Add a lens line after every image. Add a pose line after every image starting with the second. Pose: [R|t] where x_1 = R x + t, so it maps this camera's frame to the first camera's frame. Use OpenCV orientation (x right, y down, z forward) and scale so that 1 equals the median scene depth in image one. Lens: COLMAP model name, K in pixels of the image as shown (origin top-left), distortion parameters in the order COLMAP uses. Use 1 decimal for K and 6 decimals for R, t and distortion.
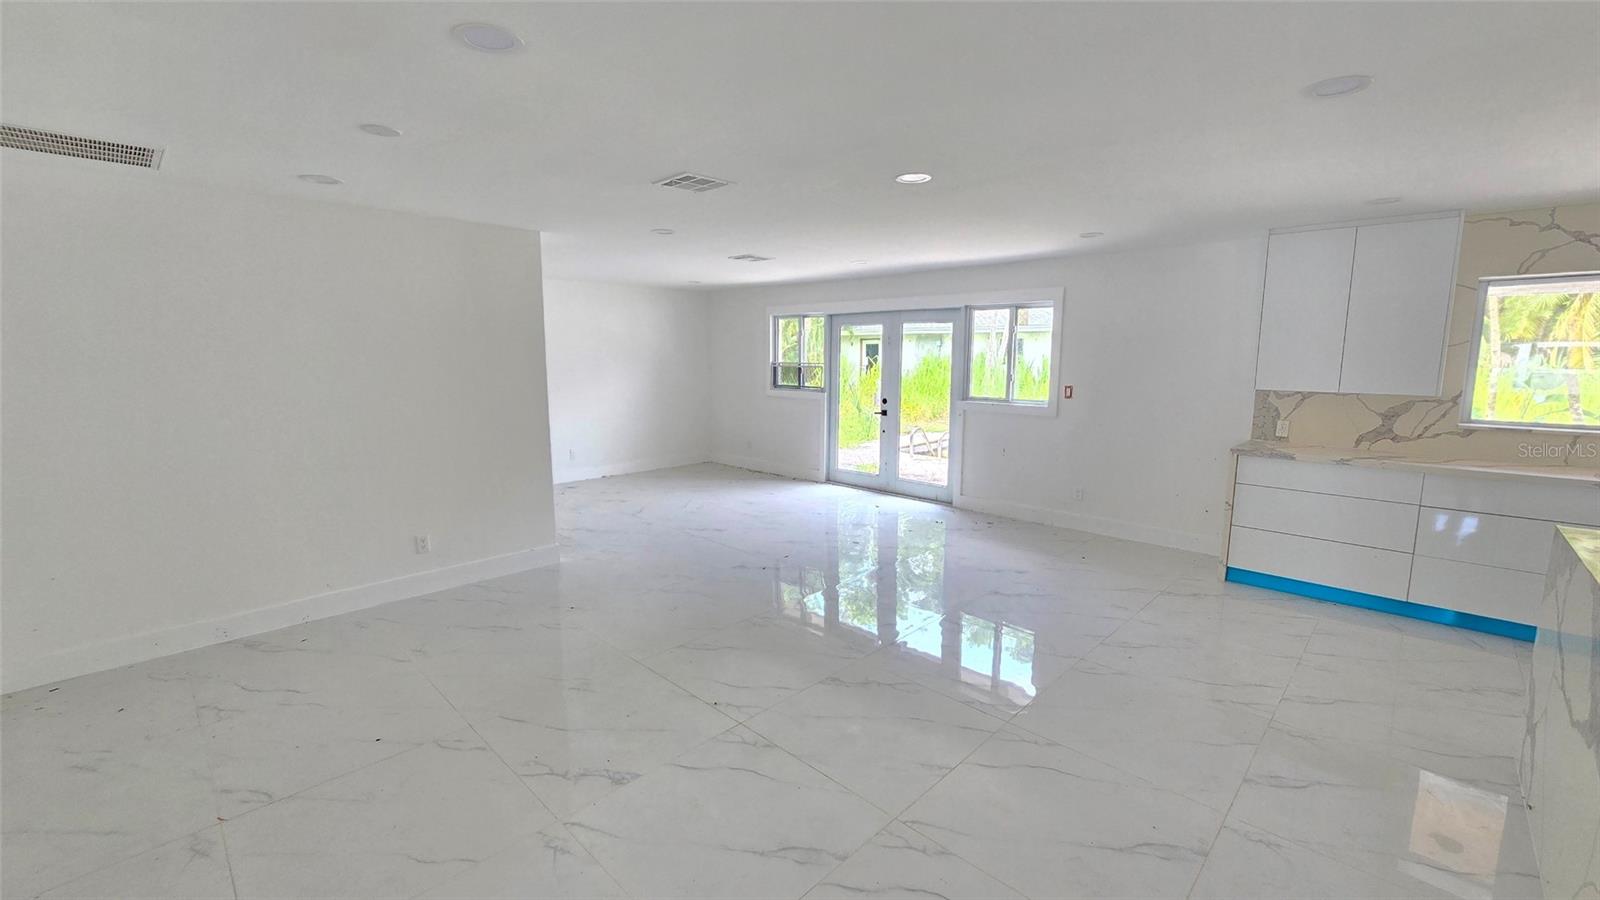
lens RADIAL K [[654.6, 0, 803.2], [0, 654.6, 444.8], [0, 0, 1]] dist [0.001263, 0.000103]
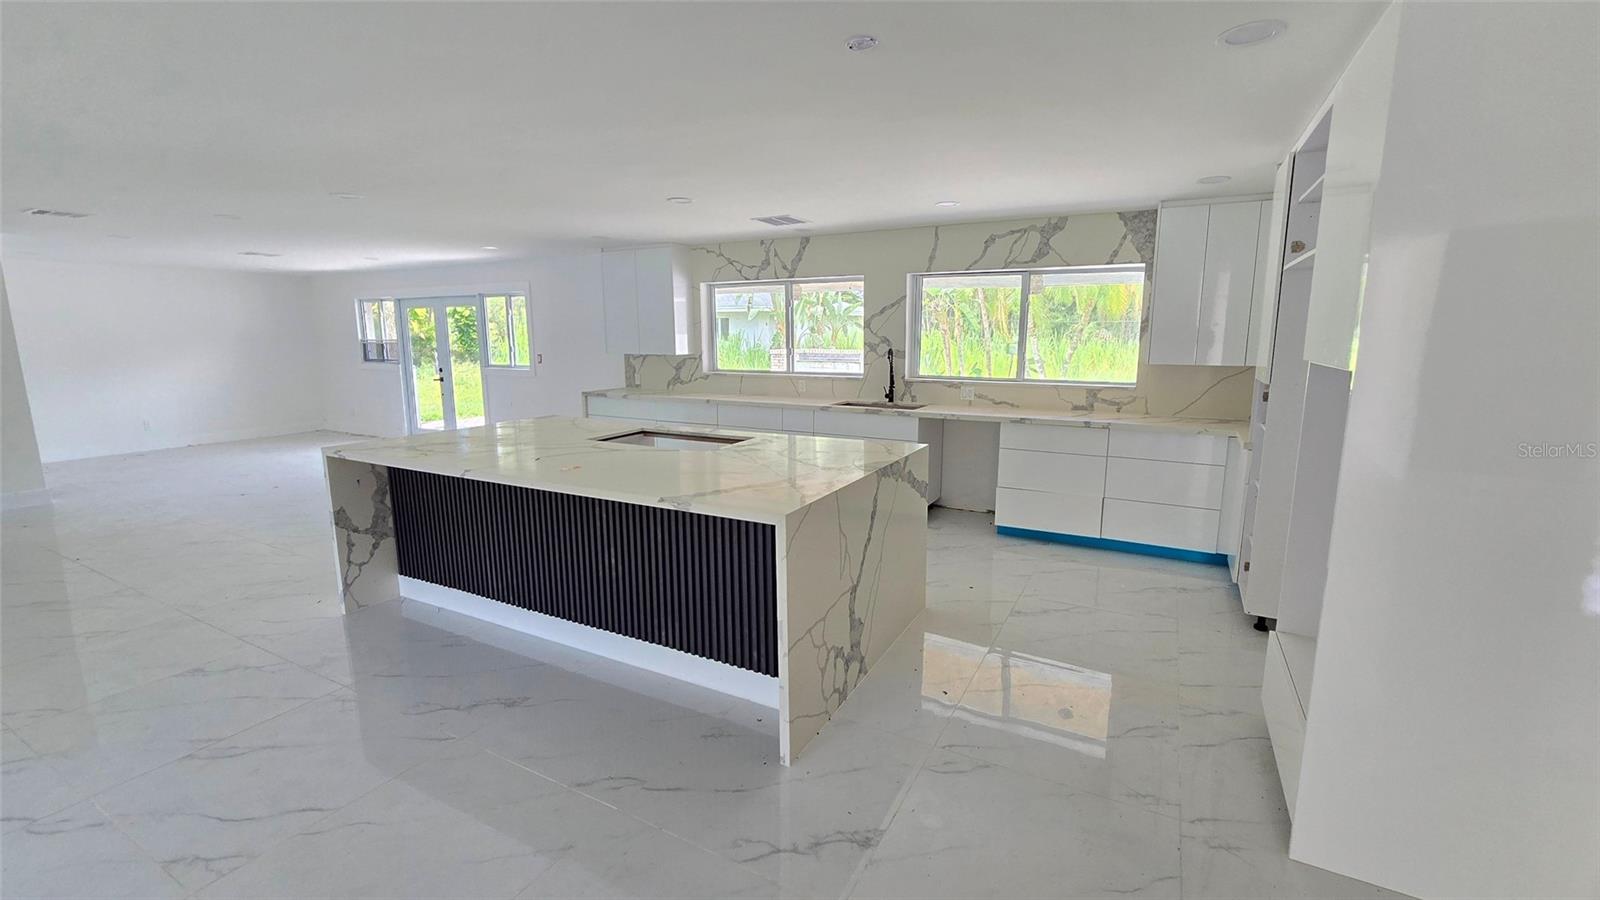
lens RADIAL K [[704.2, 0, 798.8], [0, 704.2, 451.6], [0, 0, 1]] dist [-0.001286, 0.000124]
pose [[0.972285, -0.047498, 0.228925, 0.467200], [0.039985, 0.998502, 0.037348, 0.063774], [-0.230356, -0.027159, 0.972727, -0.447415]]
